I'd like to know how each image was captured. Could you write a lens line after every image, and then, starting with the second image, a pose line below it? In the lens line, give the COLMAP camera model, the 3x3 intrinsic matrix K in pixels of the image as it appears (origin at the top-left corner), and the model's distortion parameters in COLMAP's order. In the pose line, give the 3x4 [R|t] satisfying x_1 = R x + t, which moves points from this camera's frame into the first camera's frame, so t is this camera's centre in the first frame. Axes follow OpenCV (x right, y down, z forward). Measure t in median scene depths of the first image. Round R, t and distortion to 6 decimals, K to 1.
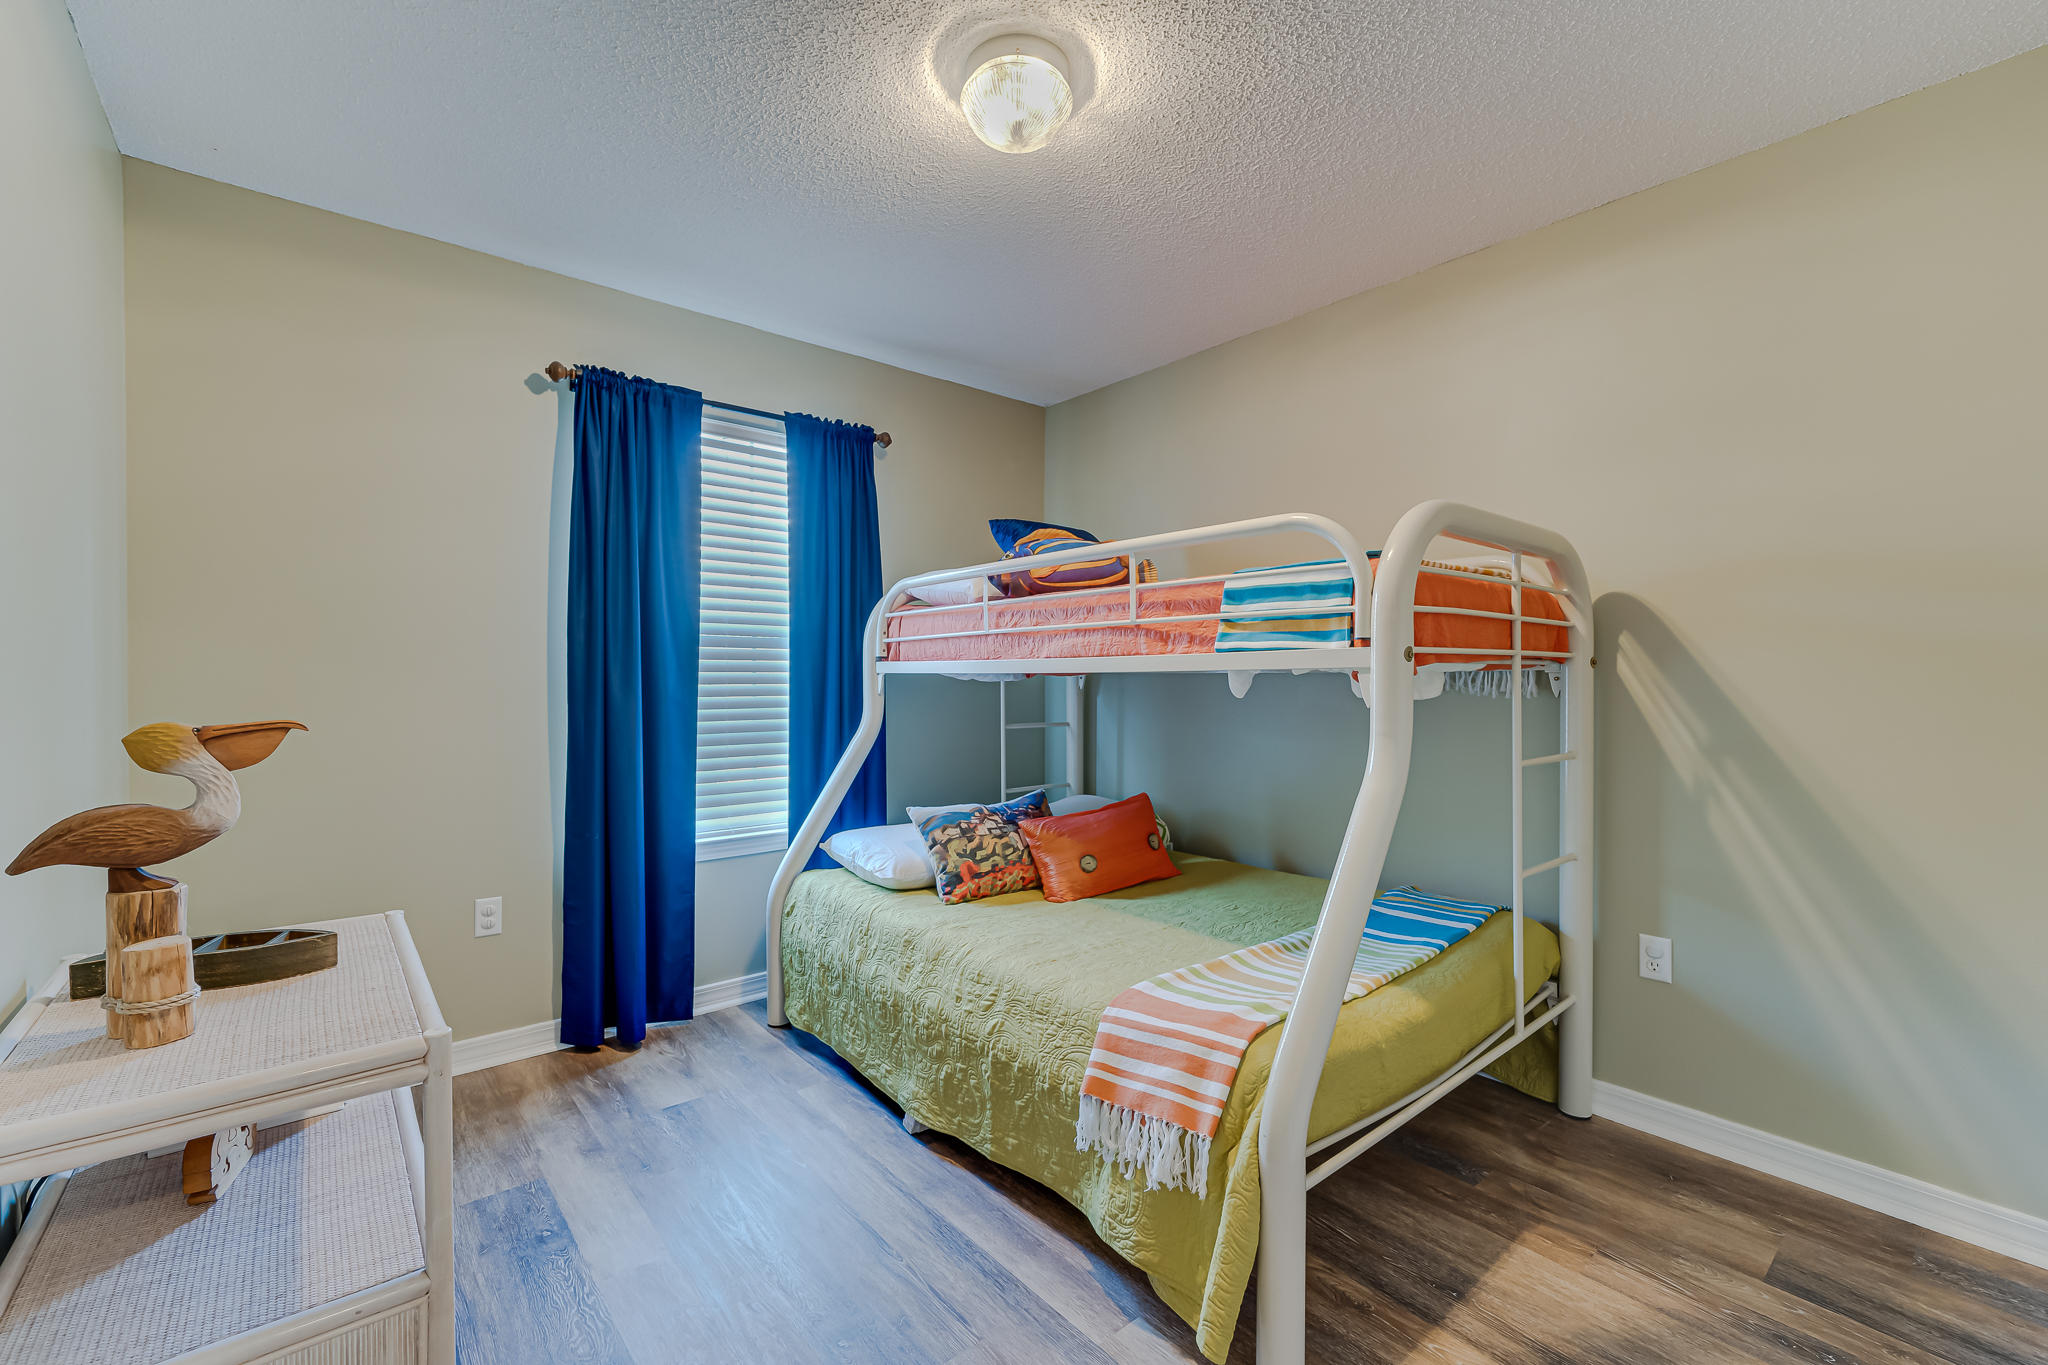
lens RADIAL K [[847.9, 0, 1028.2], [0, 847.9, 683.3], [0, 0, 1]] dist [-0.001060, 0.000101]
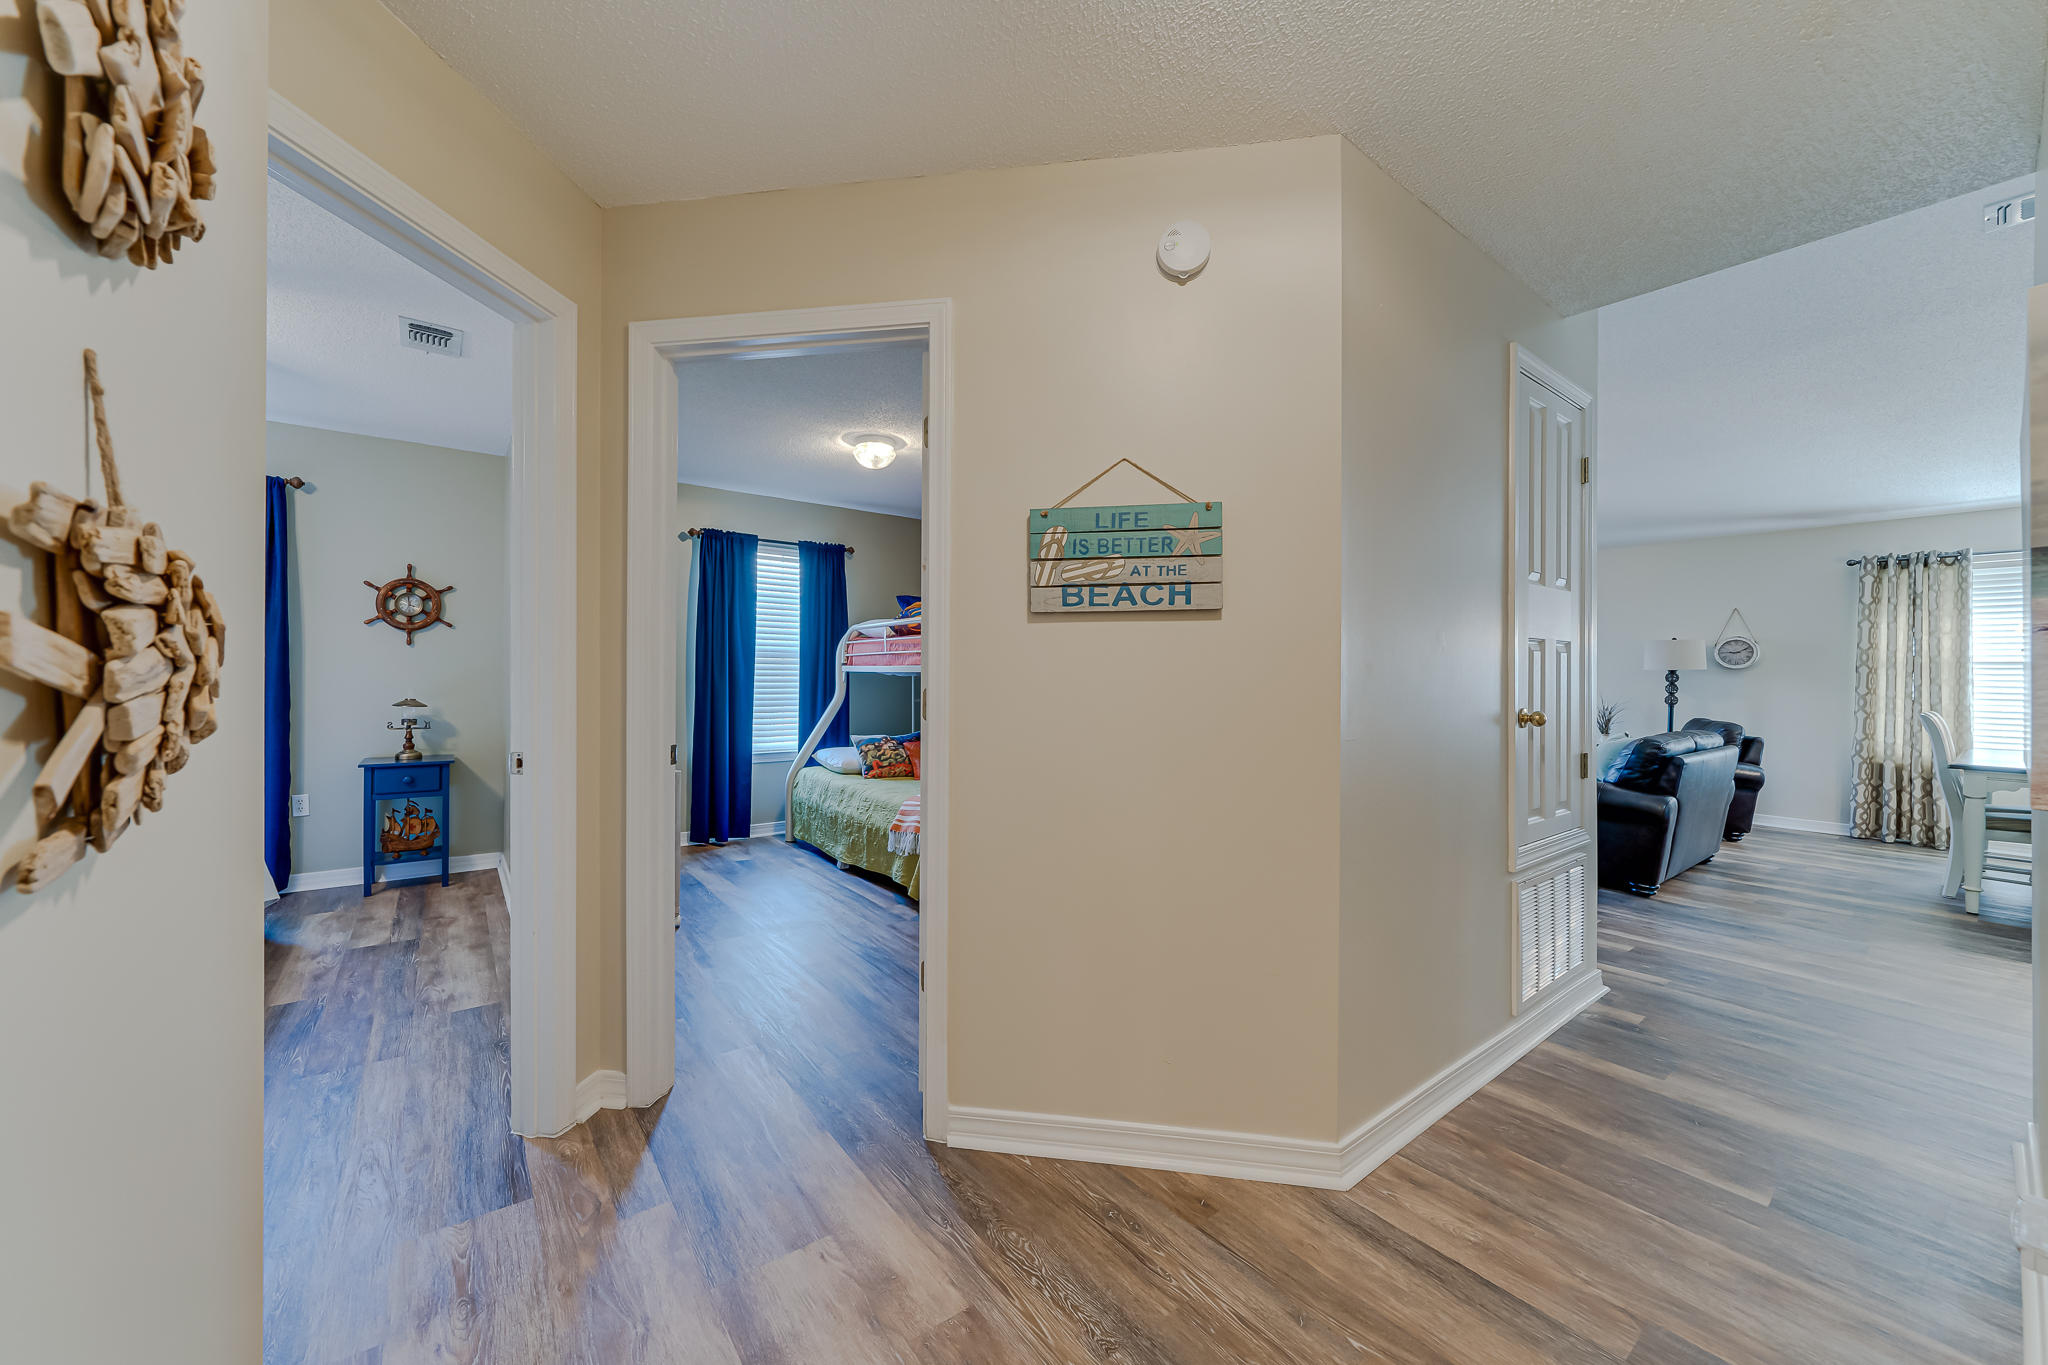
lens RADIAL K [[801.9, 0, 1008.7], [0, 801.9, 676.5], [0, 0, 1]] dist [0.008115, -0.000038]
pose [[0.996912, 0.009331, -0.077966, 0.417869], [-0.009751, 0.999940, -0.005004, 0.007097], [0.077914, 0.005749, 0.996943, -0.990282]]
